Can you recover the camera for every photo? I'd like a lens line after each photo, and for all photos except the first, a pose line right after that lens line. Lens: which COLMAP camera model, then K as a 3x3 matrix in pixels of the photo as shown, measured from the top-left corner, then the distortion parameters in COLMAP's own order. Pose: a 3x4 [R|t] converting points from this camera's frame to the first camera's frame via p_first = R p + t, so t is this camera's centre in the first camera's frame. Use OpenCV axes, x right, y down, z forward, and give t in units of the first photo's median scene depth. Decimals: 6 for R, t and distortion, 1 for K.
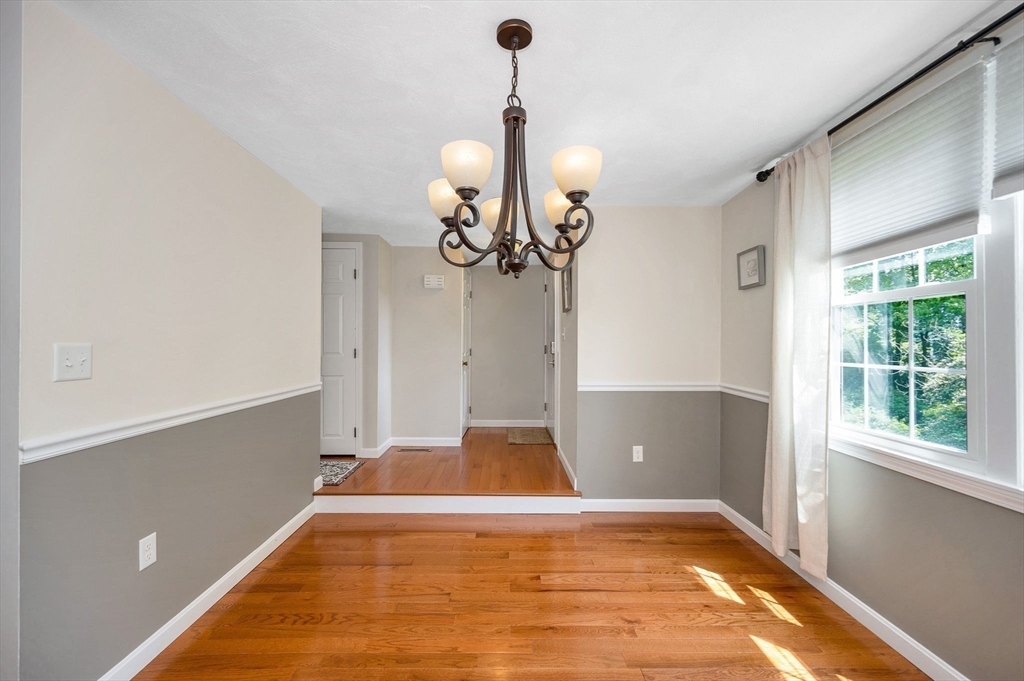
lens RADIAL K [[421.7, 0, 507.9], [0, 421.7, 341.5], [0, 0, 1]] dist [0.000926, 0.000073]
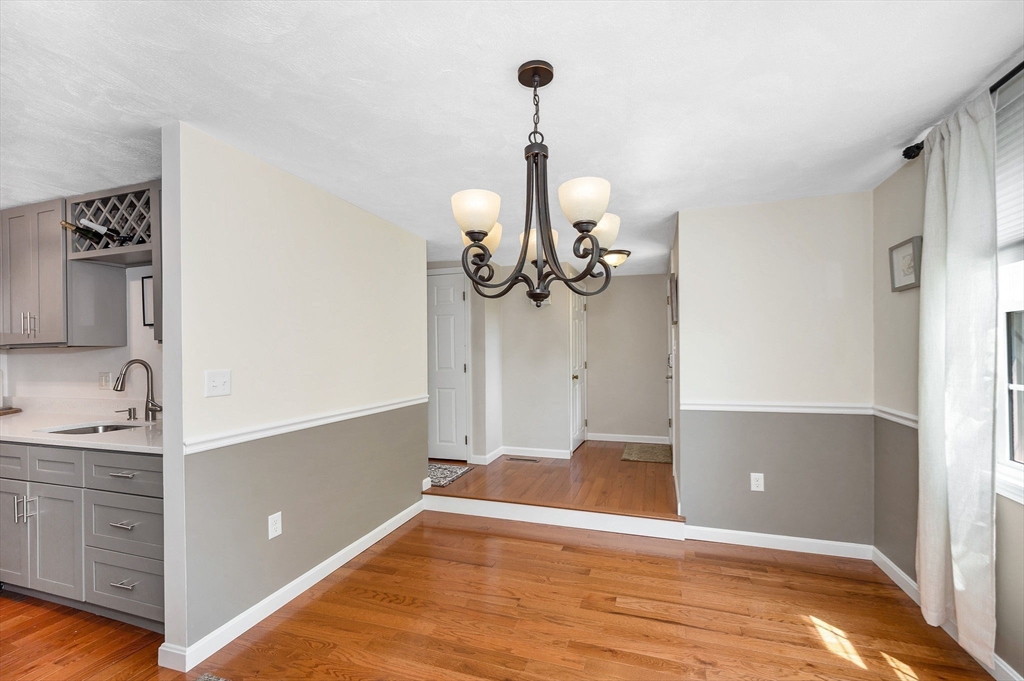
lens RADIAL K [[433.9, 0, 533.0], [0, 433.9, 350.9], [0, 0, 1]] dist [0.001295, 0.000658]
pose [[0.951005, -0.006200, -0.309114, 0.204816], [0.008968, 0.999931, 0.007537, -0.029763], [0.309046, -0.009940, 0.950995, -0.019008]]
